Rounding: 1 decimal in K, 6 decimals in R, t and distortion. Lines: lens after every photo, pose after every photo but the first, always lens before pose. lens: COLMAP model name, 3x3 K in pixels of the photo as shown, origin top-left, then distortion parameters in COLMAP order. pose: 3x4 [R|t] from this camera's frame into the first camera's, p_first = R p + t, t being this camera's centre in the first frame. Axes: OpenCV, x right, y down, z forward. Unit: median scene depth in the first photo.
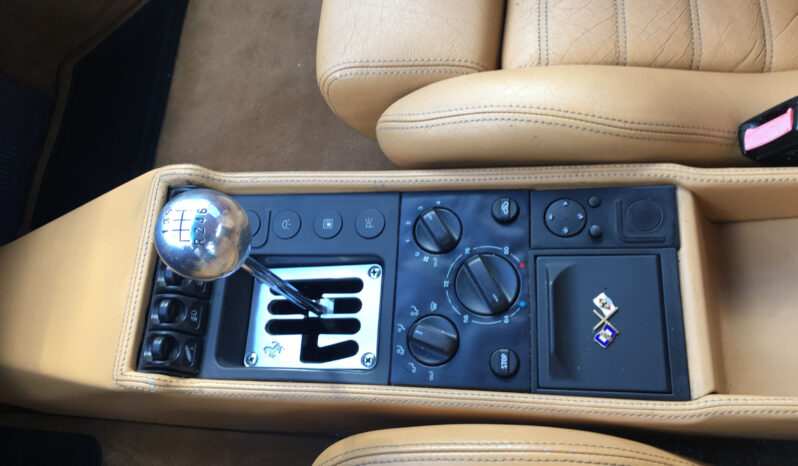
lens RADIAL K [[684.6, 0, 400.2], [0, 684.6, 232.7], [0, 0, 1]] dist [0.054834, -0.064532]
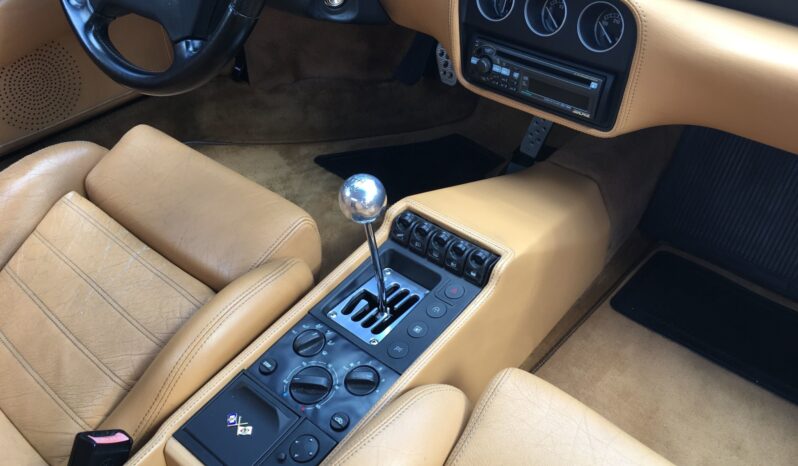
lens RADIAL K [[684.6, 0, 387.9], [0, 684.6, 233.5], [0, 0, 1]] dist [0.054834, -0.064532]
pose [[-0.574370, 0.741649, -0.346492, 0.294331], [-0.644087, -0.148206, 0.750458, -1.075849], [0.505224, 0.654211, 0.562811, 0.023086]]
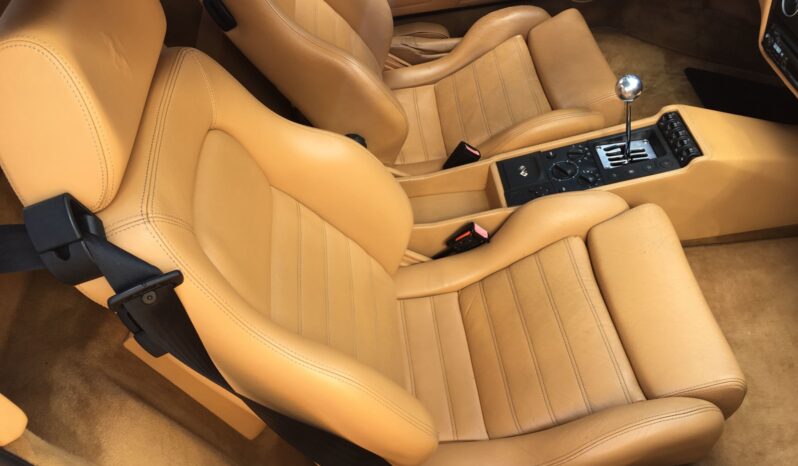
lens RADIAL K [[684.6, 0, 391.5], [0, 684.6, 233.2], [0, 0, 1]] dist [0.054834, -0.064532]
pose [[-0.890651, 0.387845, 0.237312, 0.181935], [0.040695, -0.451834, 0.891173, -2.593625], [0.452863, 0.803382, 0.386643, -0.239158]]
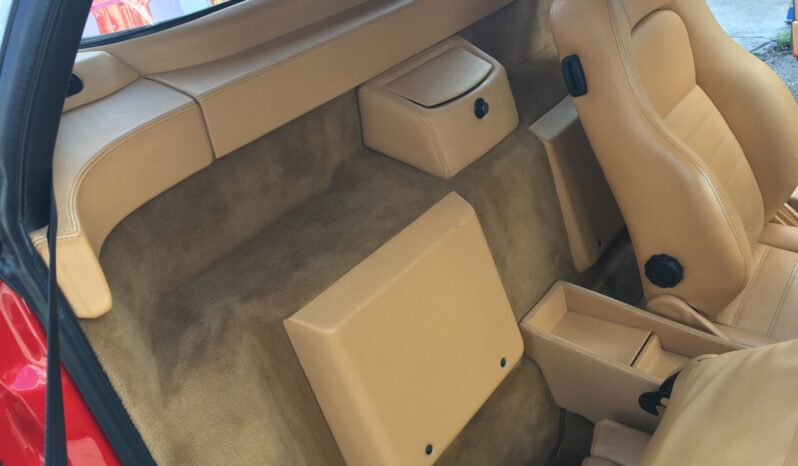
lens RADIAL K [[684.6, 0, 404.3], [0, 684.6, 237.2], [0, 0, 1]] dist [0.054834, -0.064532]
pose [[-0.739189, 0.085816, 0.668008, -0.056096], [0.655694, -0.134855, 0.742886, -2.171574], [0.153835, 0.987142, 0.043414, 0.160849]]
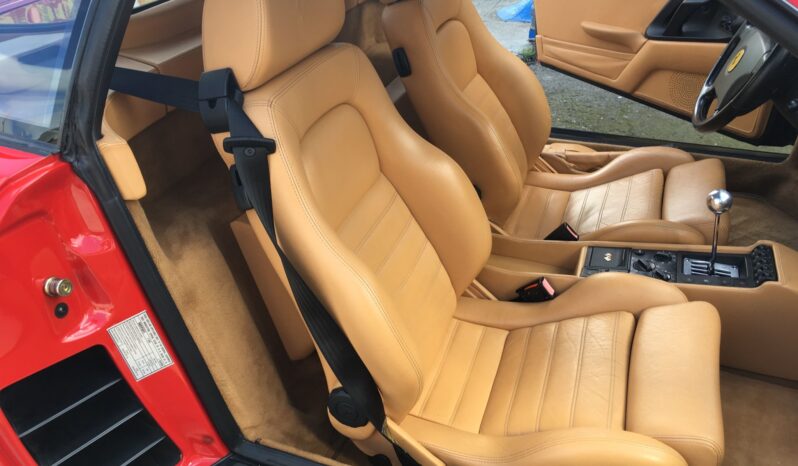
lens RADIAL K [[684.6, 0, 386.9], [0, 684.6, 235.5], [0, 0, 1]] dist [0.054834, -0.064532]
pose [[-0.888466, 0.160705, 0.429887, -0.200452], [0.410285, -0.141620, 0.900894, -3.138314], [0.205659, 0.976790, 0.059890, 0.420104]]
